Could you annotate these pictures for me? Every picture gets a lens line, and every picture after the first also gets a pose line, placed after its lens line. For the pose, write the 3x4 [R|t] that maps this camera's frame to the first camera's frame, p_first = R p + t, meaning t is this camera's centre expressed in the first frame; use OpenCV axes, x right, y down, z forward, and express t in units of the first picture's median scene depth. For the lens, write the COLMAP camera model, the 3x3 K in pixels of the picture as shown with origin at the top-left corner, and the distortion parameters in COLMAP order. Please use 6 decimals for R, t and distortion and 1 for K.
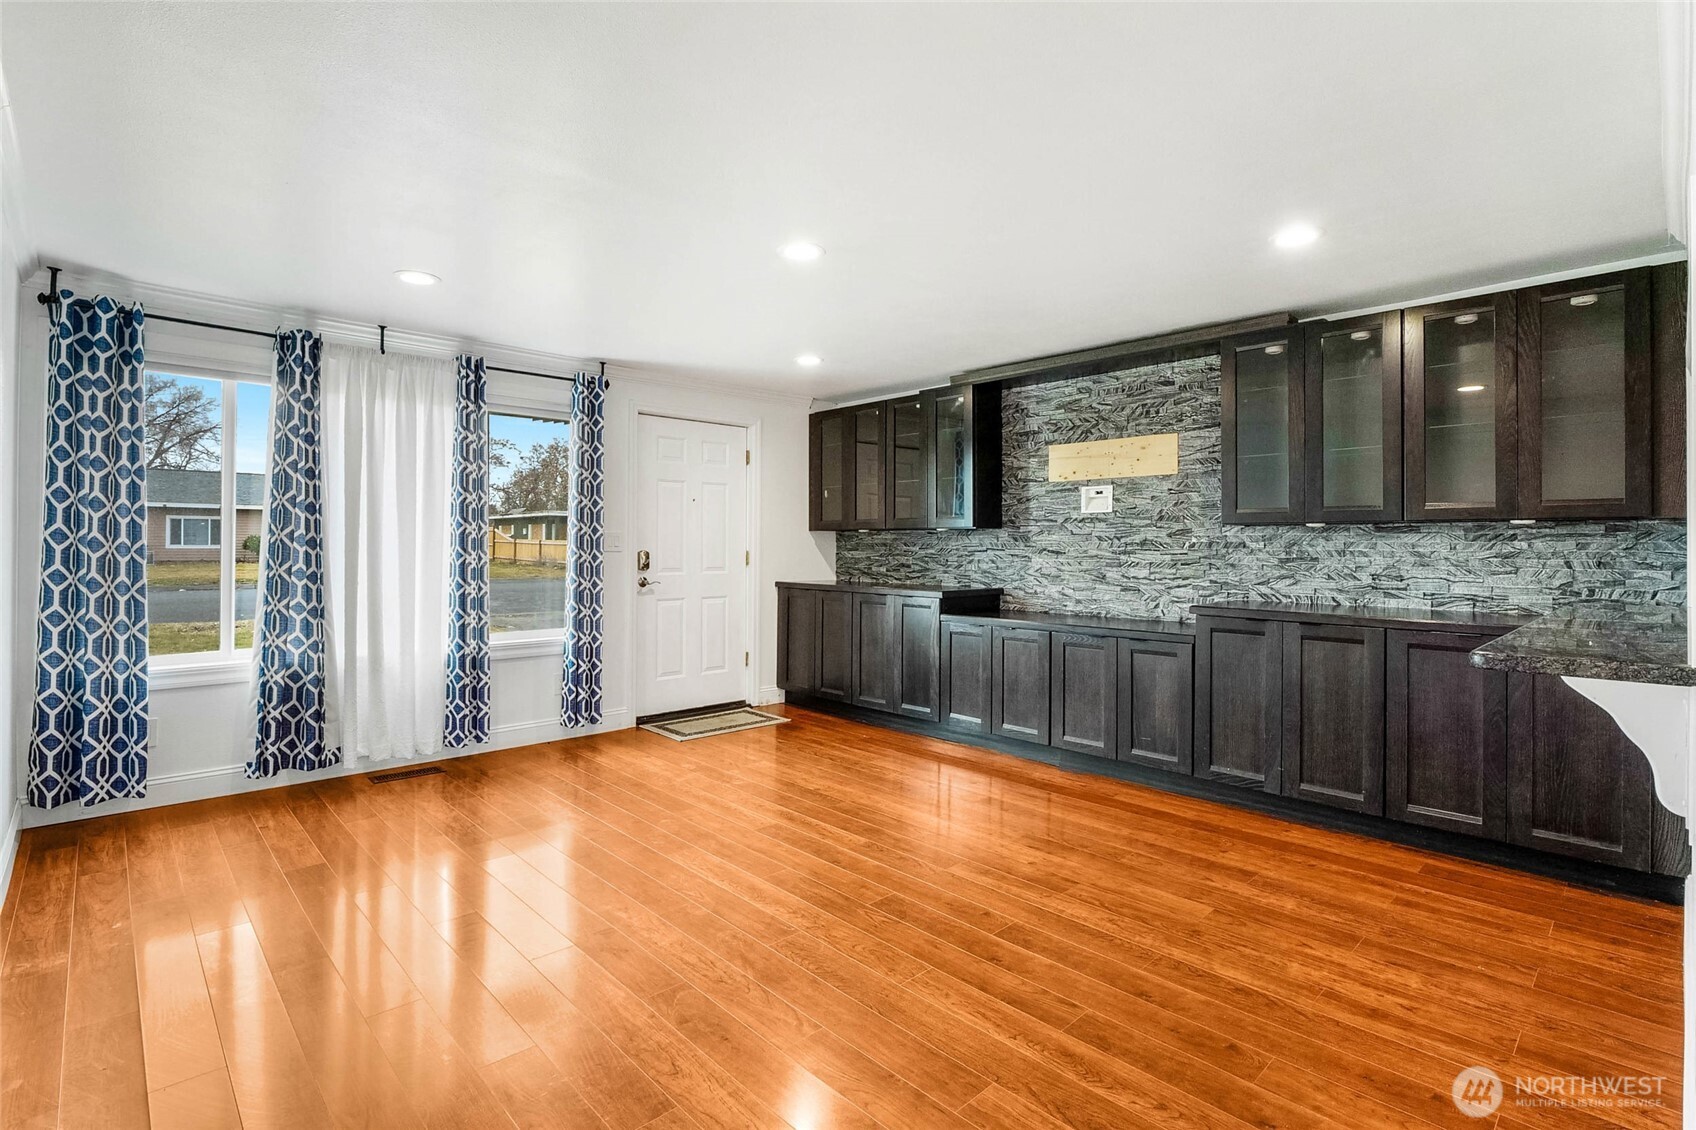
lens RADIAL K [[794.3, 0, 855.6], [0, 794.3, 542.6], [0, 0, 1]] dist [-0.017505, -0.000322]
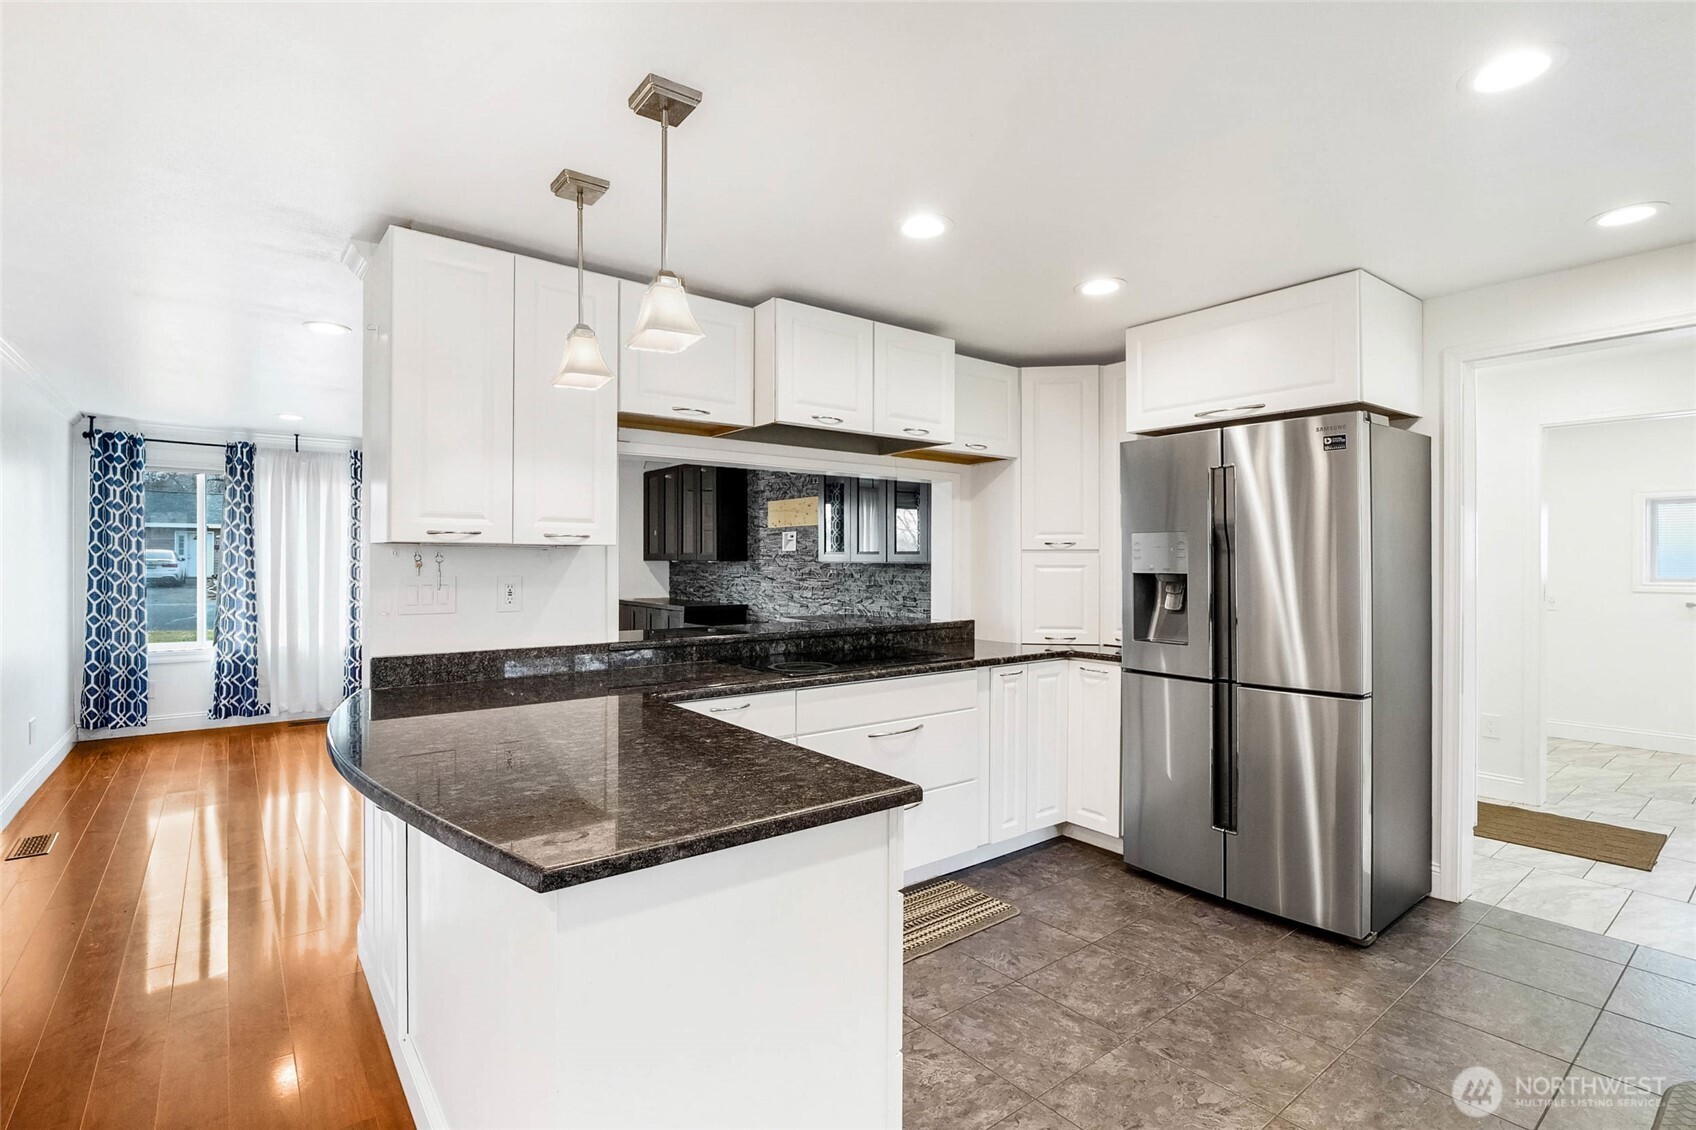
lens RADIAL K [[794.3, 0, 847.5], [0, 794.3, 564.0], [0, 0, 1]] dist [-0.017505, -0.000322]
pose [[0.995636, -0.000870, -0.093323, 0.672967], [0.001564, 0.999972, 0.007359, -0.031124], [0.093314, -0.007473, 0.995609, -0.478775]]
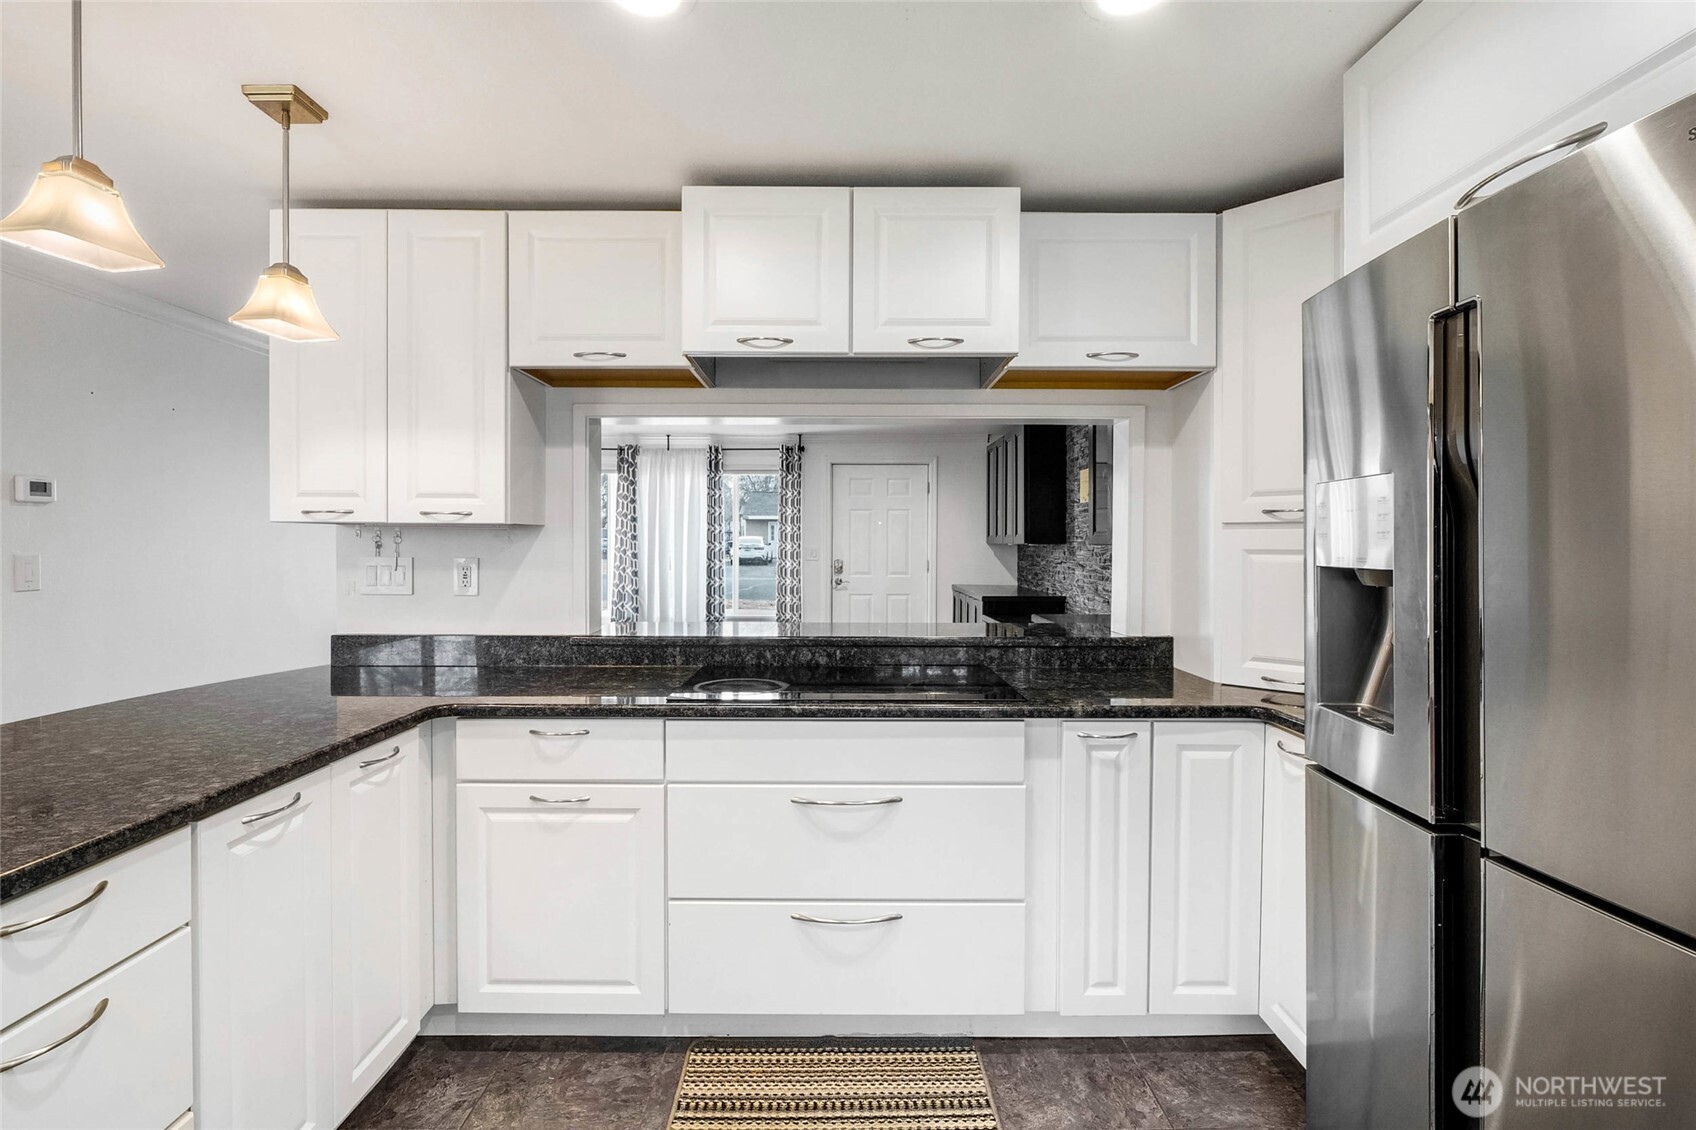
lens RADIAL K [[794.3, 0, 850.2], [0, 794.3, 550.8], [0, 0, 1]] dist [-0.017505, -0.000322]
pose [[0.735375, 0.004505, -0.677645, 1.009044], [0.002239, 0.999956, 0.009077, -0.026847], [0.677657, -0.008192, 0.735333, -0.057718]]
